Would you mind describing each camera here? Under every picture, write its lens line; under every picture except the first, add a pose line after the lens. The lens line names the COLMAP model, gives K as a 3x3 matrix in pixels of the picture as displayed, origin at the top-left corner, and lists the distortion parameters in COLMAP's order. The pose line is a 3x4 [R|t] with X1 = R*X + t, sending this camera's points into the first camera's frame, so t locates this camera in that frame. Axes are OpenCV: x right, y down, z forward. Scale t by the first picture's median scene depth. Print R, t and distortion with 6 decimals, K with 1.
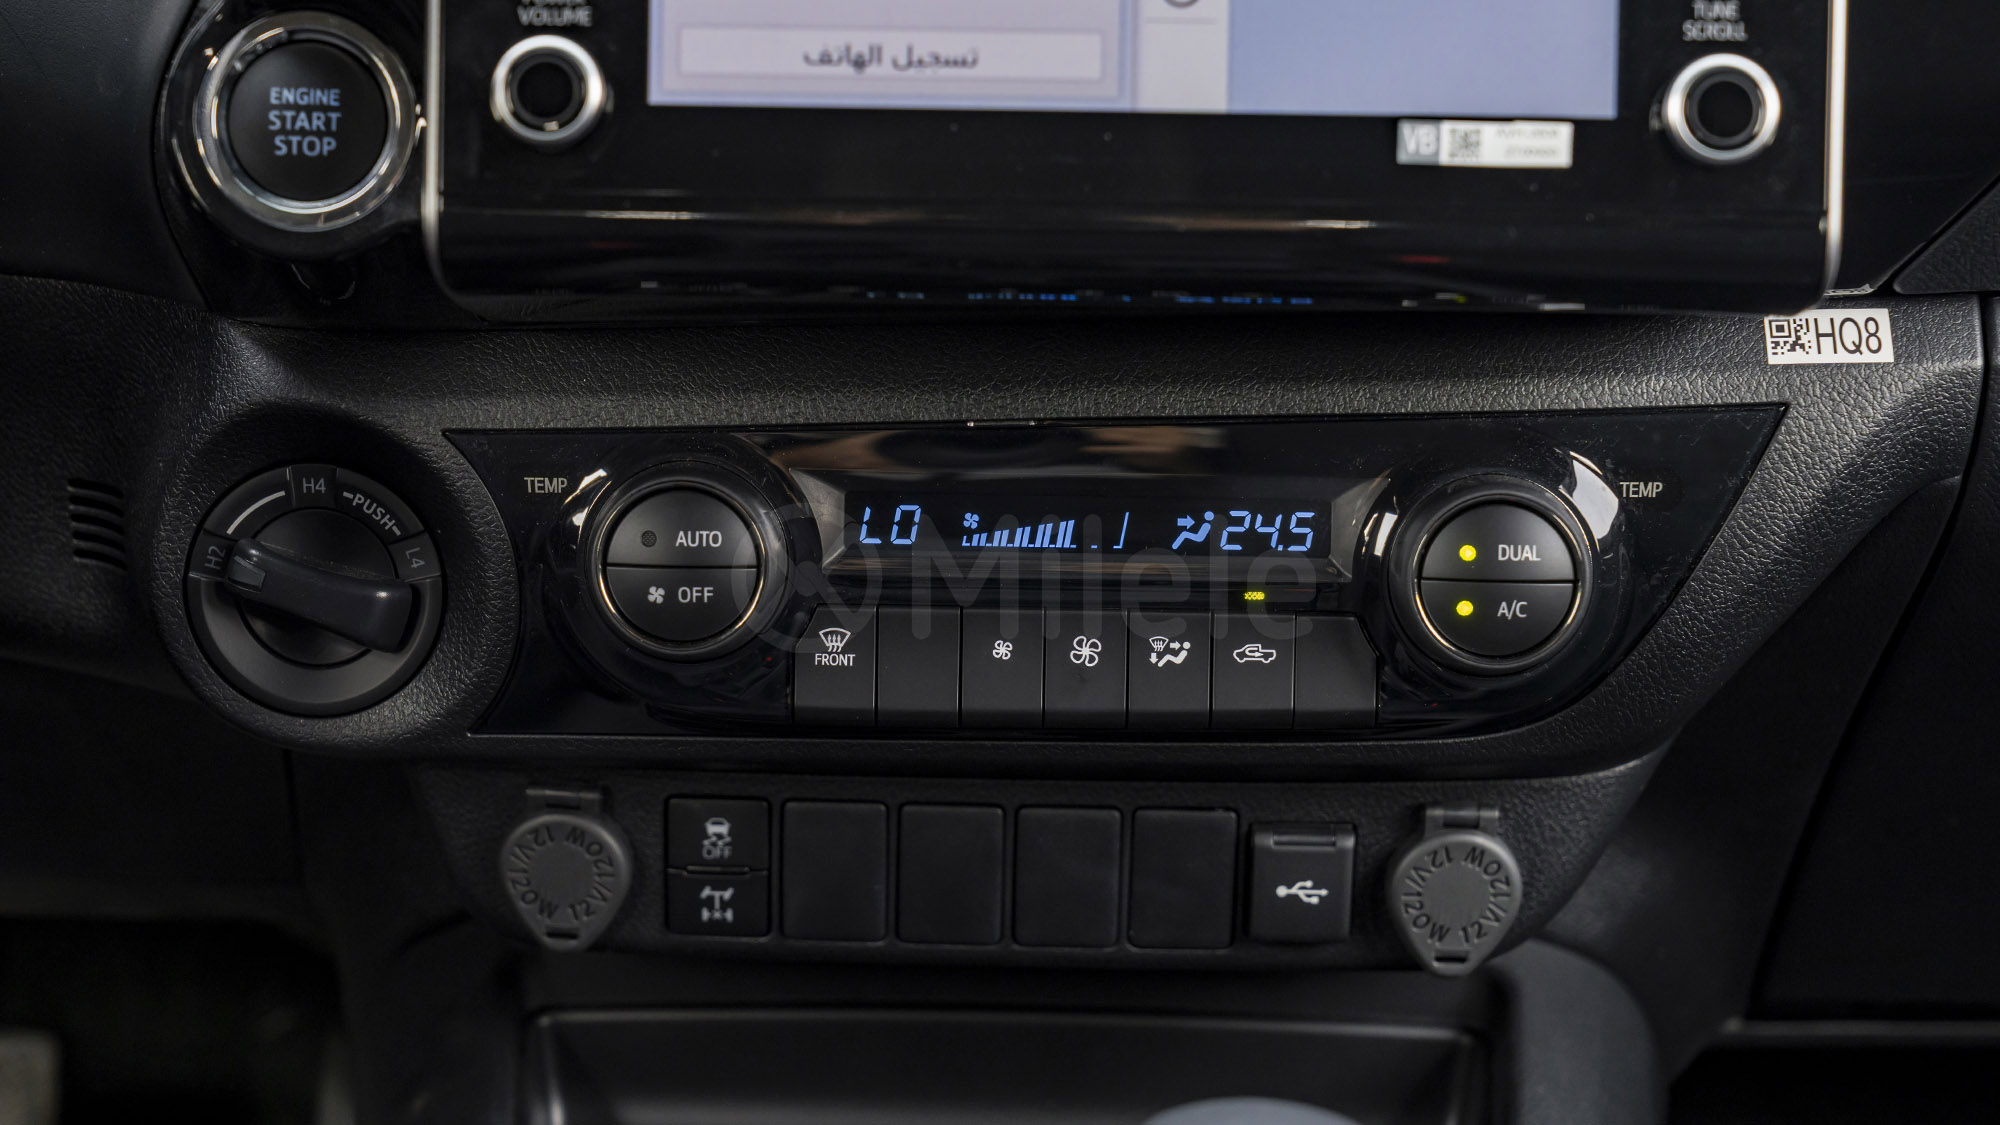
lens RADIAL K [[3489.5, 0, 989.2], [0, 3489.5, 579.9], [0, 0, 1]] dist [0.033091, 0.000000]
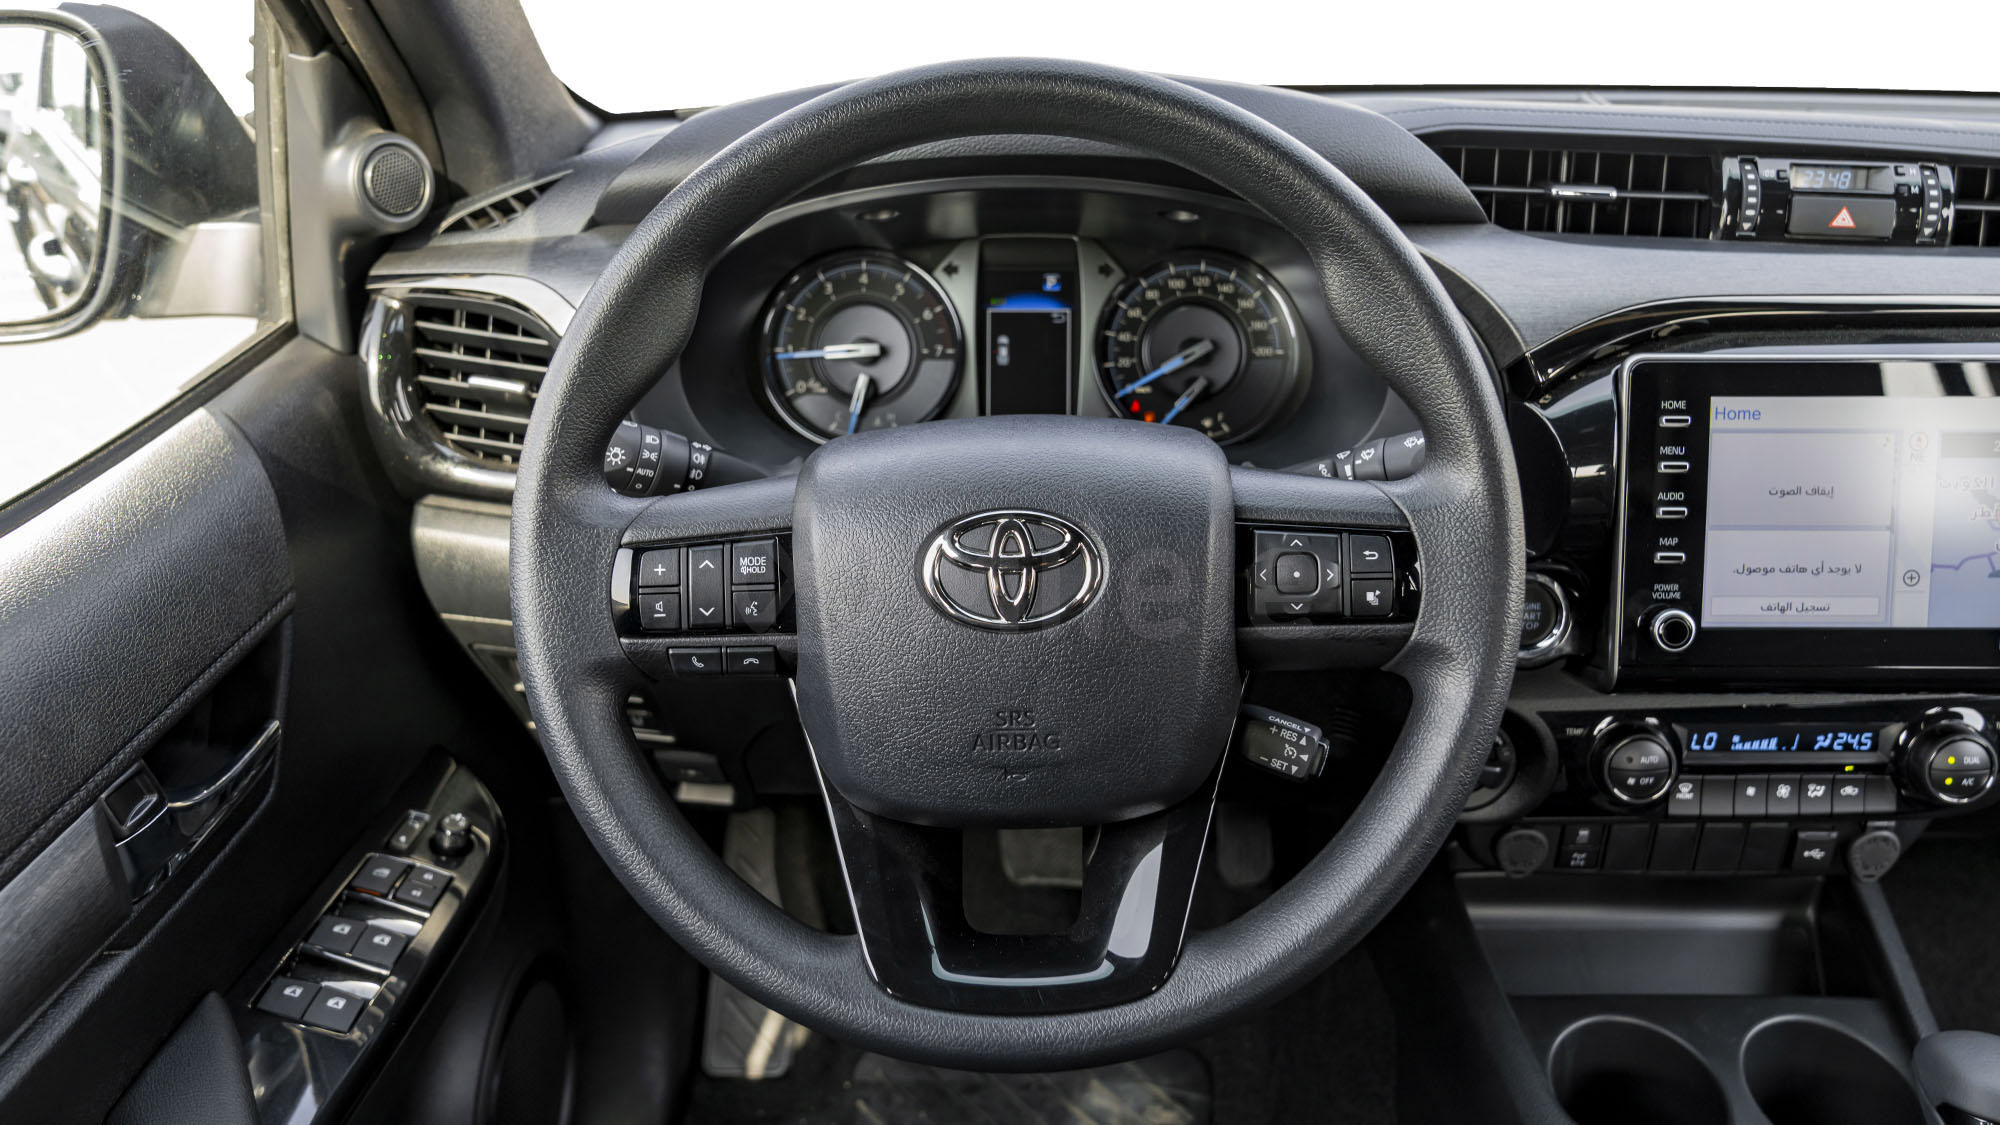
lens RADIAL K [[1468.2, 0, 998.7], [0, 1468.2, 472.3], [0, 0, 1]] dist [-0.025665, 0.005854]
pose [[0.999875, -0.015815, -0.000622, -0.529018], [0.015811, 0.996228, 0.085324, -0.304385], [-0.000730, -0.085324, 0.996353, -0.033685]]
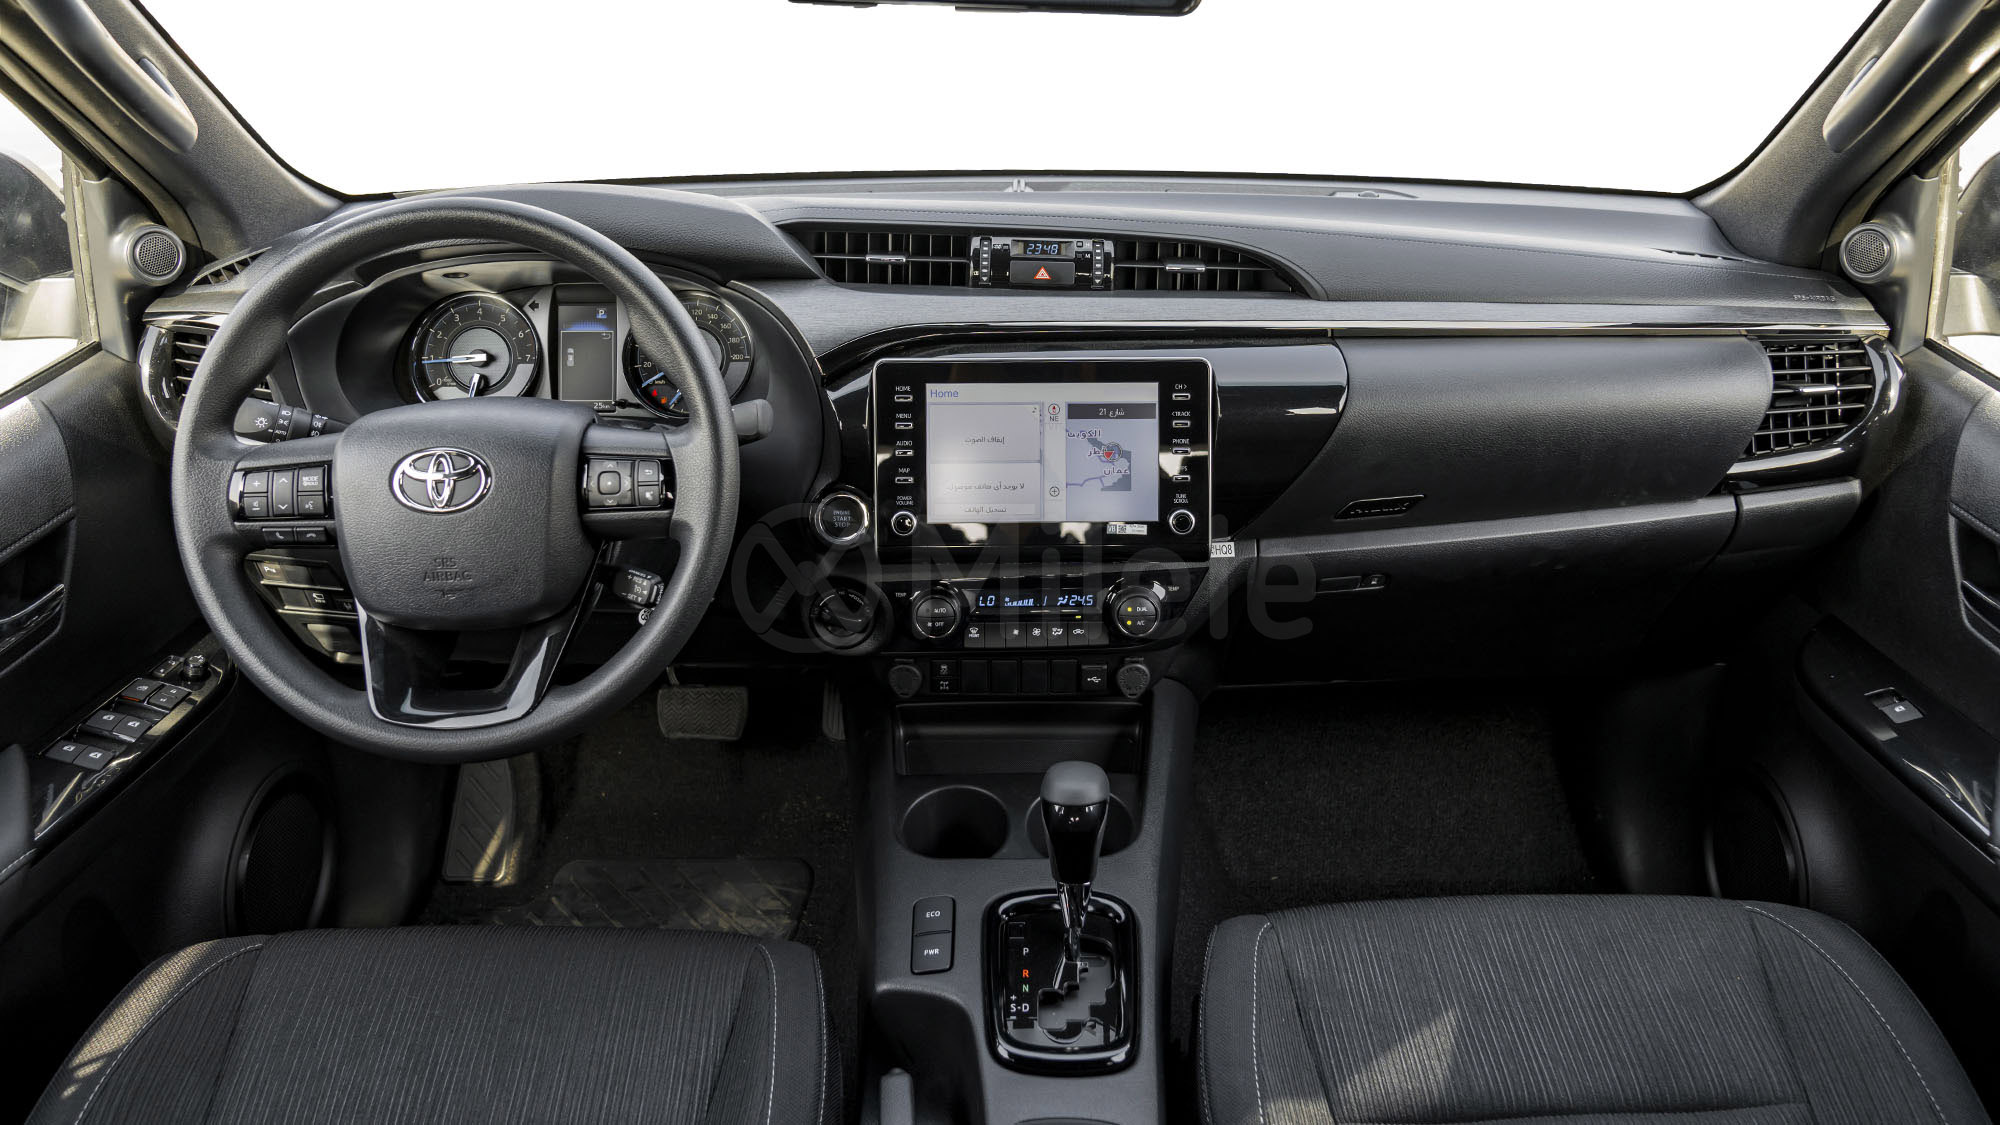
lens RADIAL K [[1447.0, 0, 1061.7], [0, 1447.0, 424.2], [0, 0, 1]] dist [-0.028943, 0.002831]
pose [[0.999306, -0.022517, 0.029672, 0.012415], [0.020817, 0.998191, 0.056404, -0.306308], [-0.030888, -0.055747, 0.997967, -0.638313]]
